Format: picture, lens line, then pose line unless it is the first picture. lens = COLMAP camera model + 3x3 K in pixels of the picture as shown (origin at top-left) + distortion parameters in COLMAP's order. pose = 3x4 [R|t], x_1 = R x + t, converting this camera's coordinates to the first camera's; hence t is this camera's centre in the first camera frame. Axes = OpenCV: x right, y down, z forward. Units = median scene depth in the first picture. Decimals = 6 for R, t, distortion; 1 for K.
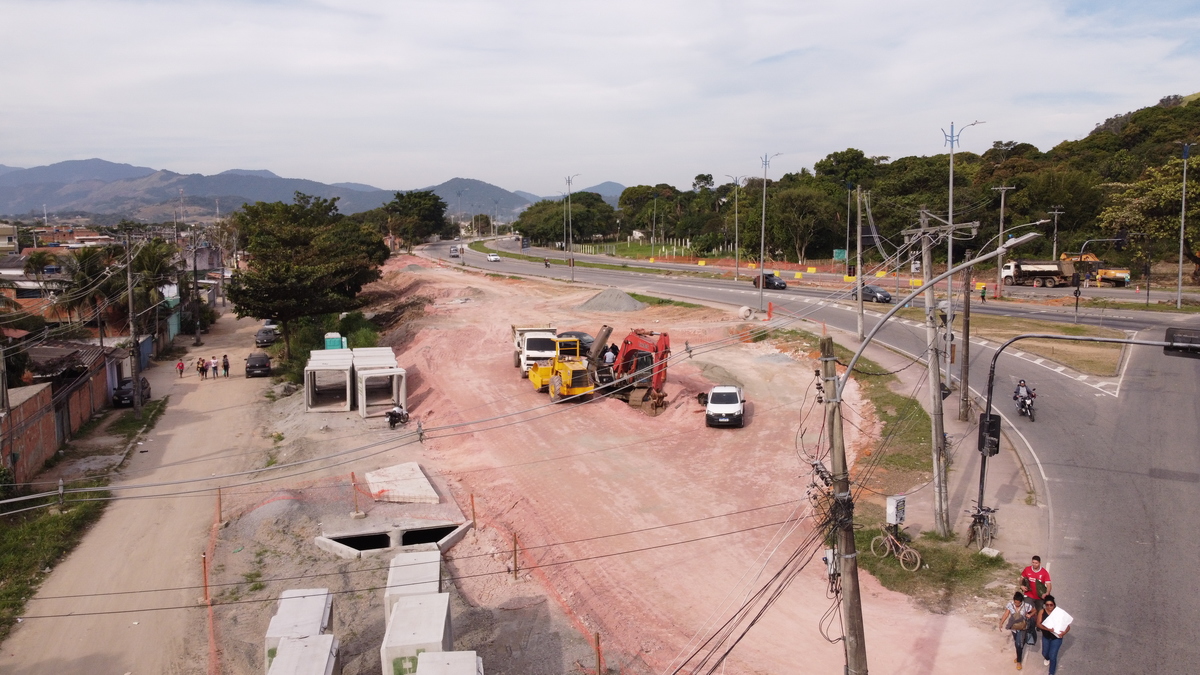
lens RADIAL K [[909.8, 0, 591.6], [0, 909.8, 330.7], [0, 0, 1]] dist [0.000626, -0.011530]
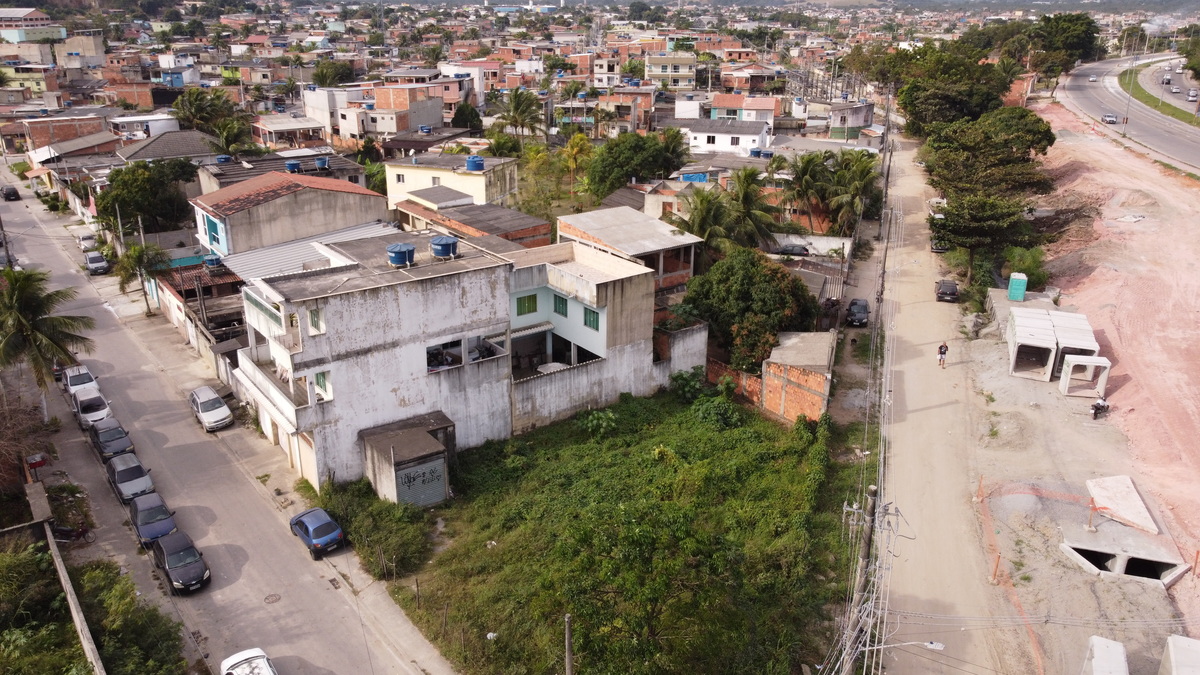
lens RADIAL K [[909.8, 0, 591.6], [0, 909.8, 330.7], [0, 0, 1]] dist [0.000626, -0.011530]
pose [[0.813597, 0.213489, -0.540816, -0.105367], [-0.083869, 0.963514, 0.254179, -0.192690], [0.575348, -0.161441, 0.801817, -0.239171]]
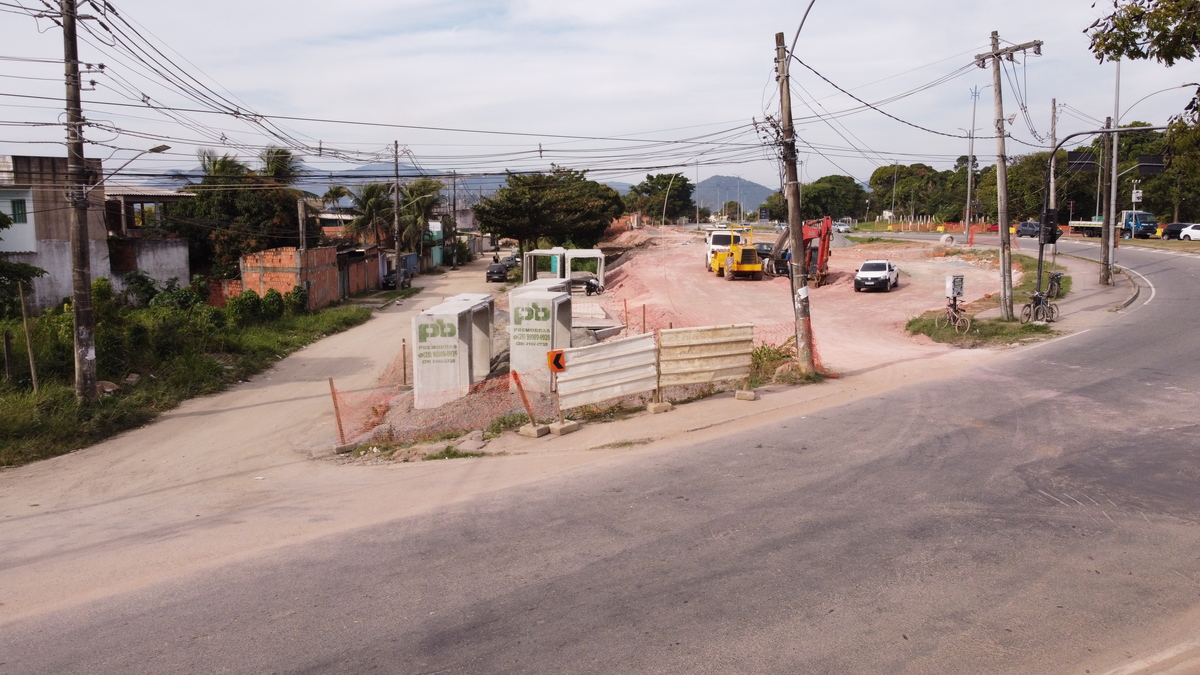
lens RADIAL K [[911.4, 0, 591.1], [0, 911.4, 333.7], [0, 0, 1]] dist [-0.007721, 0.006284]
pose [[0.960669, 0.036179, -0.275330, 0.089600], [-0.035010, 0.999345, 0.009160, 0.113645], [0.275481, 0.000839, 0.961306, -0.116578]]
